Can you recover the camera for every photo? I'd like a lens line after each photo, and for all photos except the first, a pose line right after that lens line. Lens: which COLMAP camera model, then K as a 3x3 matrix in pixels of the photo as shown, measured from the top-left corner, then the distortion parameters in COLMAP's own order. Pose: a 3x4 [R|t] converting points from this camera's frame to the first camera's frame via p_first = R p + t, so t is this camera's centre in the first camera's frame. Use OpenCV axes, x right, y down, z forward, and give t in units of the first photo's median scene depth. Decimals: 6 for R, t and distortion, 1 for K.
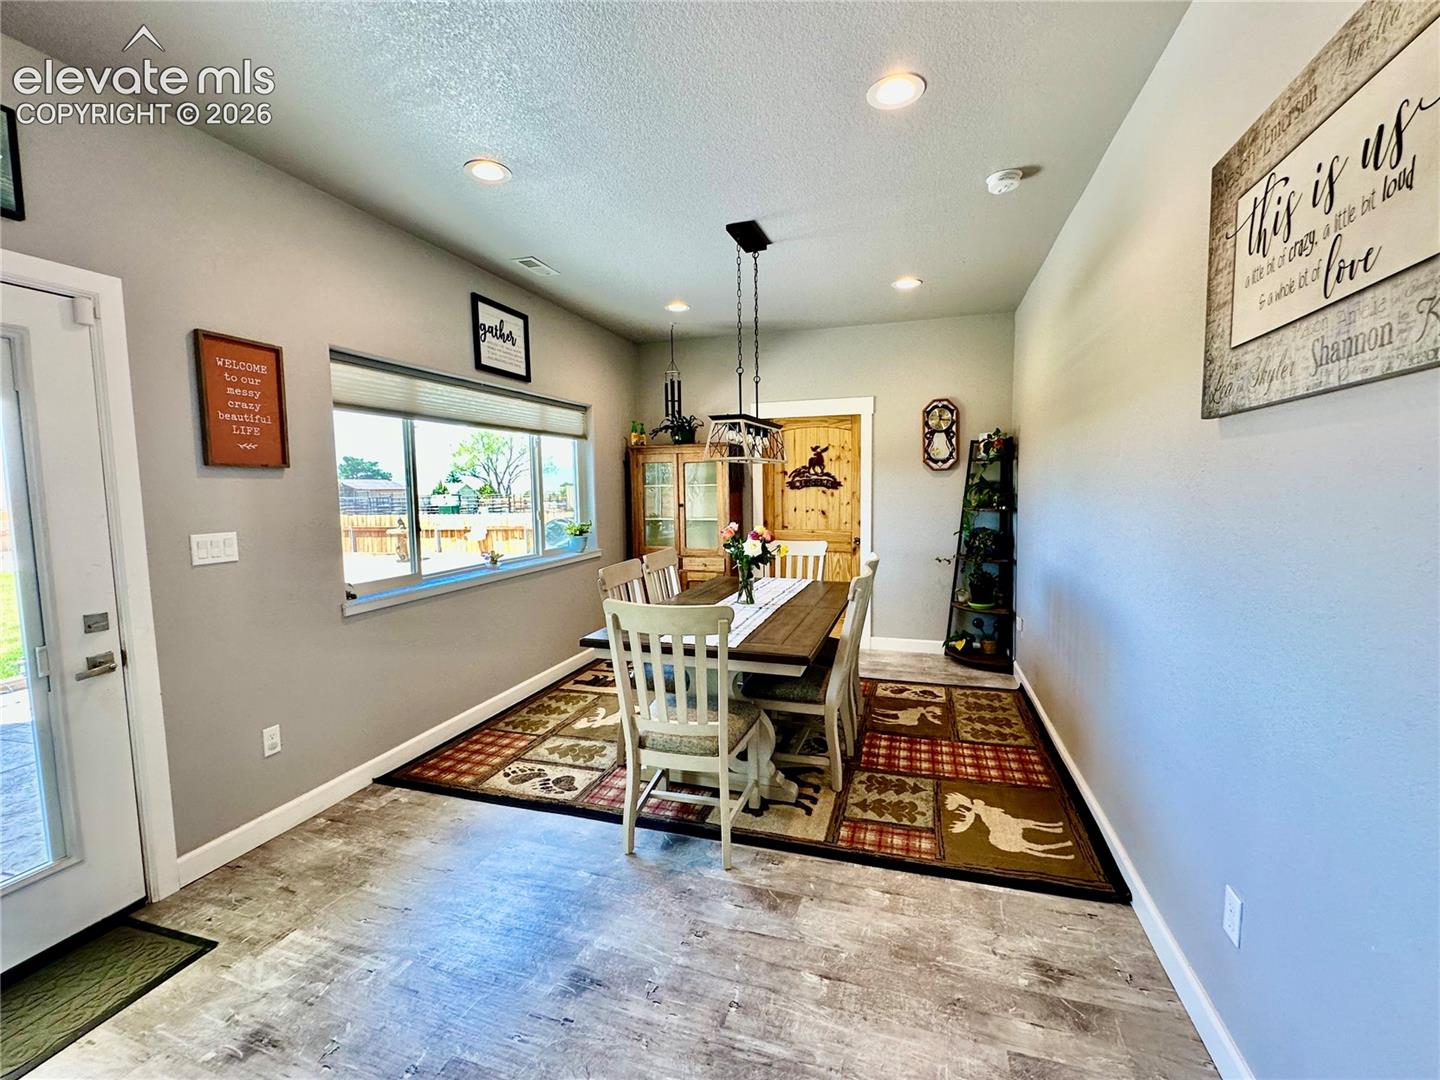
lens RADIAL K [[622.3, 0, 721.5], [0, 622.3, 539.3], [0, 0, 1]] dist [-0.003385, 0.000462]
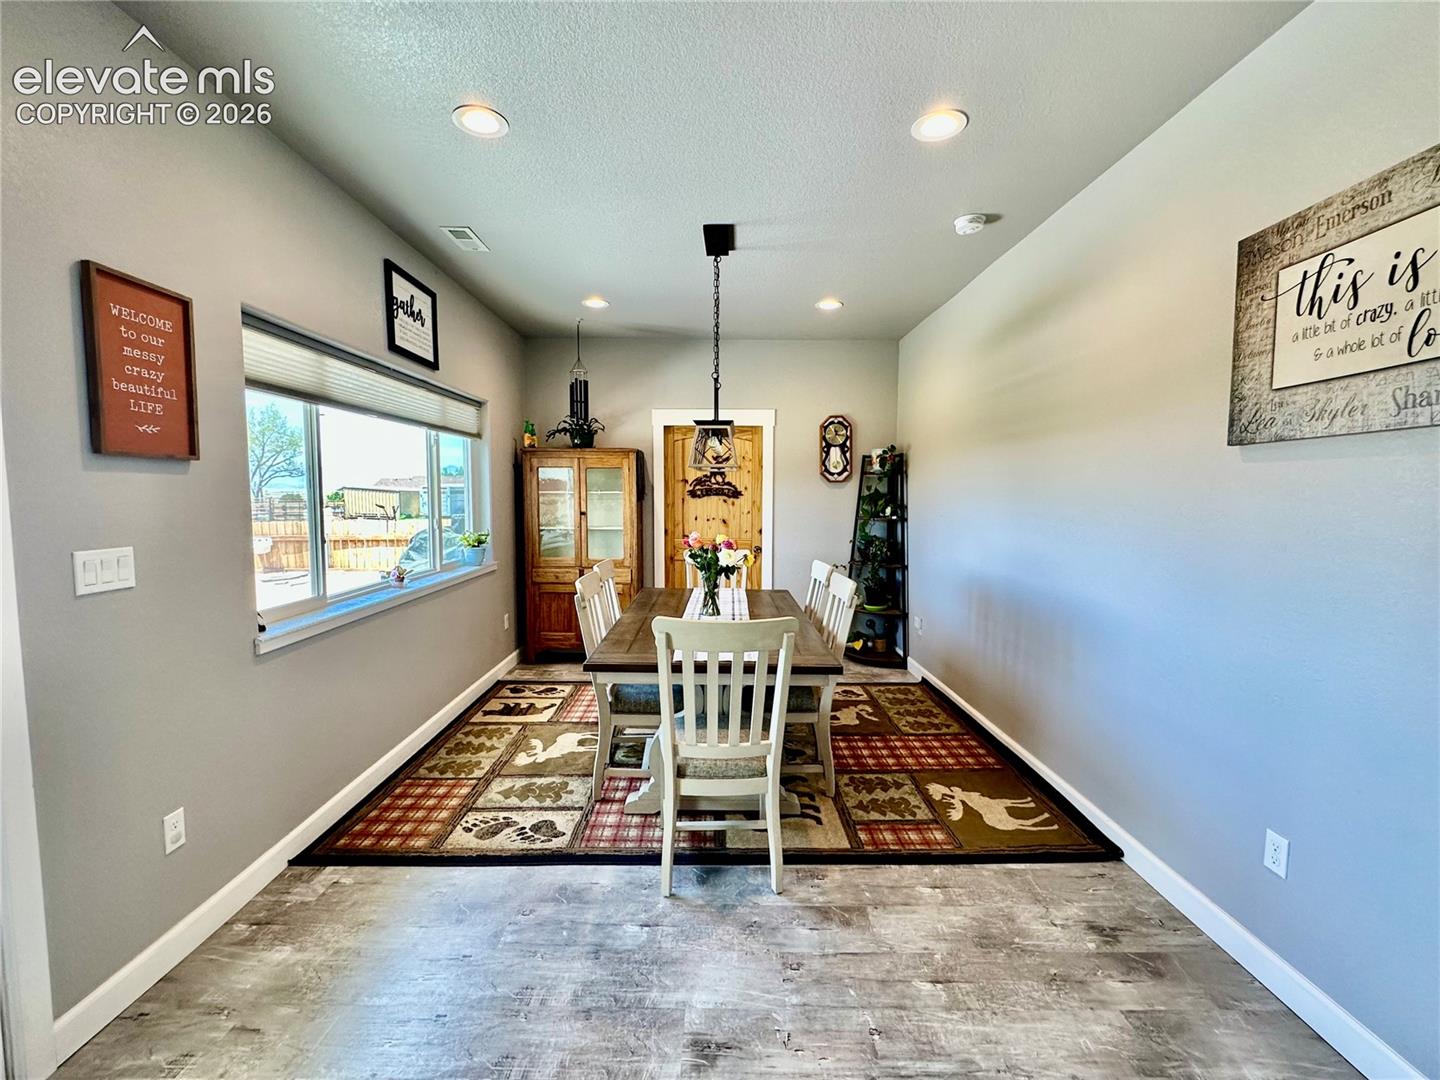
lens RADIAL K [[622.3, 0, 721.5], [0, 622.3, 538.3], [0, 0, 1]] dist [-0.003385, 0.000462]
pose [[0.950685, -0.005920, 0.310103, -0.328291], [0.010696, 0.999849, -0.013703, -0.004195], [-0.309975, 0.016344, 0.950604, 0.094896]]
